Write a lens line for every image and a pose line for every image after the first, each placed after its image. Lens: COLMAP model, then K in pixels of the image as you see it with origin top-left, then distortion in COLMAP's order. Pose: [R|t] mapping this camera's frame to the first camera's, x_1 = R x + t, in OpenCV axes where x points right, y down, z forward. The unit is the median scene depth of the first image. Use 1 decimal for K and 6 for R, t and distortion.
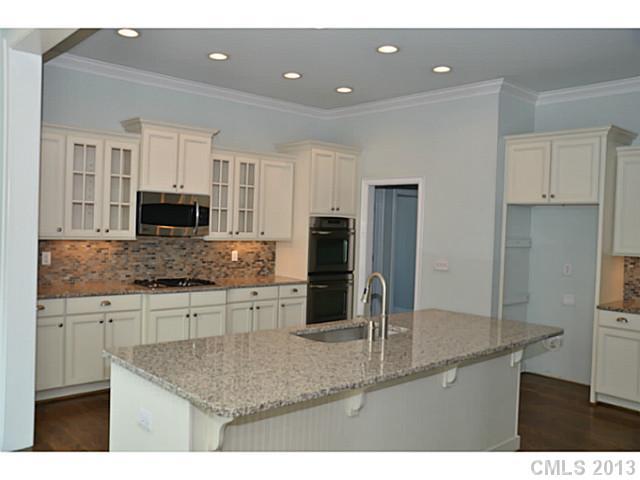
lens RADIAL K [[523.8, 0, 322.2], [0, 523.8, 242.6], [0, 0, 1]] dist [-0.040249, 0.015717]
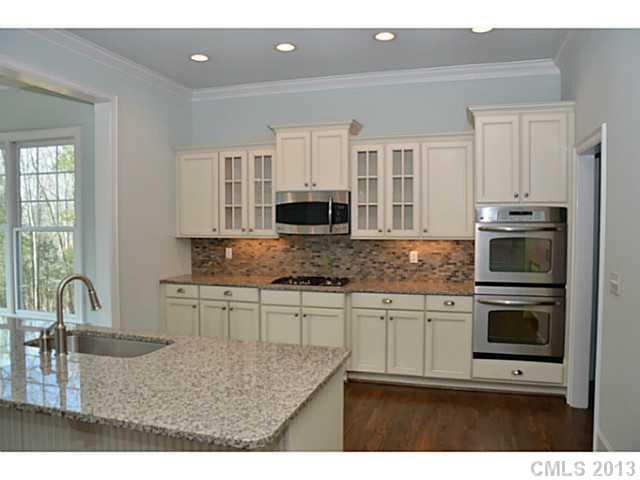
lens RADIAL K [[523.8, 0, 320.9], [0, 523.8, 234.7], [0, 0, 1]] dist [-0.040249, 0.015717]
pose [[0.530554, -0.009164, -0.847602, 0.532264], [-0.006721, 0.999865, -0.015017, 0.002712], [0.847625, 0.013664, 0.530420, 0.441886]]
